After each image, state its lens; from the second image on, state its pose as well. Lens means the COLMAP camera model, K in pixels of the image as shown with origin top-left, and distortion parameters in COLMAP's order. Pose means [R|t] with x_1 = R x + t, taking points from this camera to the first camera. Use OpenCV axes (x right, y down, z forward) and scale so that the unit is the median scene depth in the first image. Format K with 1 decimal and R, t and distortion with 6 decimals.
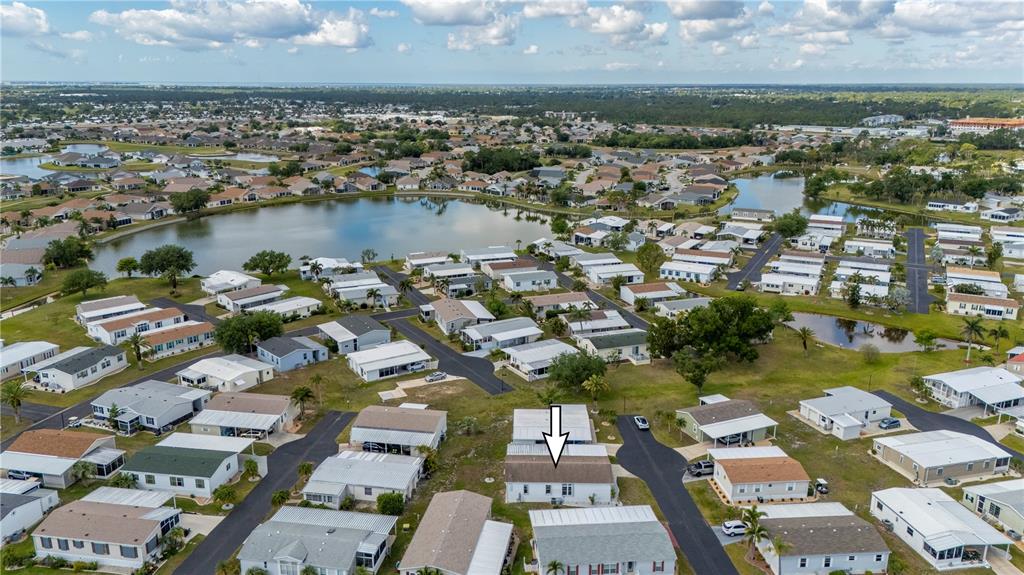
lens RADIAL K [[750.3, 0, 515.7], [0, 750.3, 307.0], [0, 0, 1]] dist [0.076510, -0.075569]
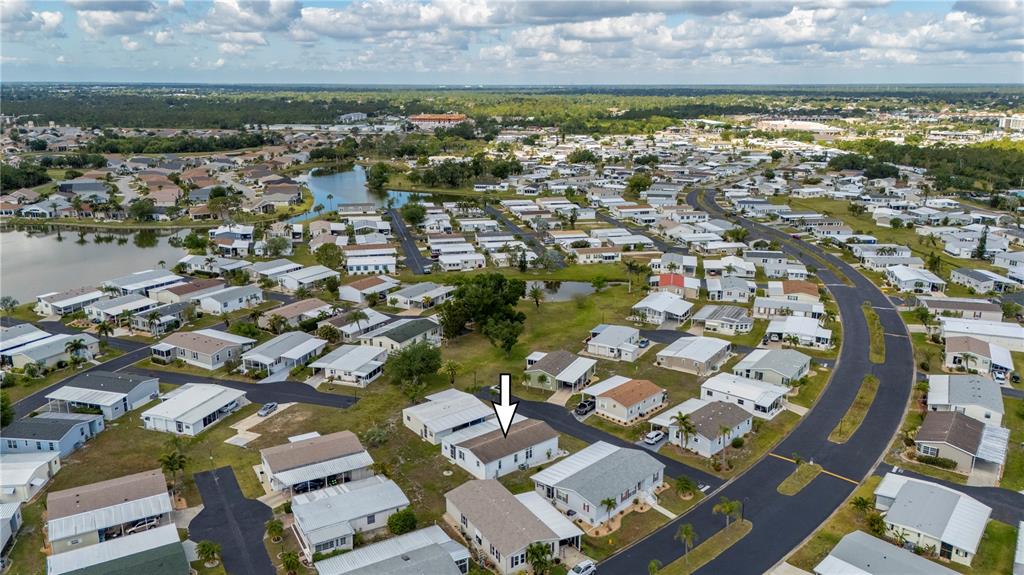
lens RADIAL K [[750.3, 0, 515.7], [0, 750.3, 307.0], [0, 0, 1]] dist [0.076510, -0.075569]
pose [[0.767218, -0.185549, 0.613961, -0.275803], [0.184993, 0.980576, 0.065175, -0.021163], [-0.614129, 0.063575, 0.786641, 0.059725]]
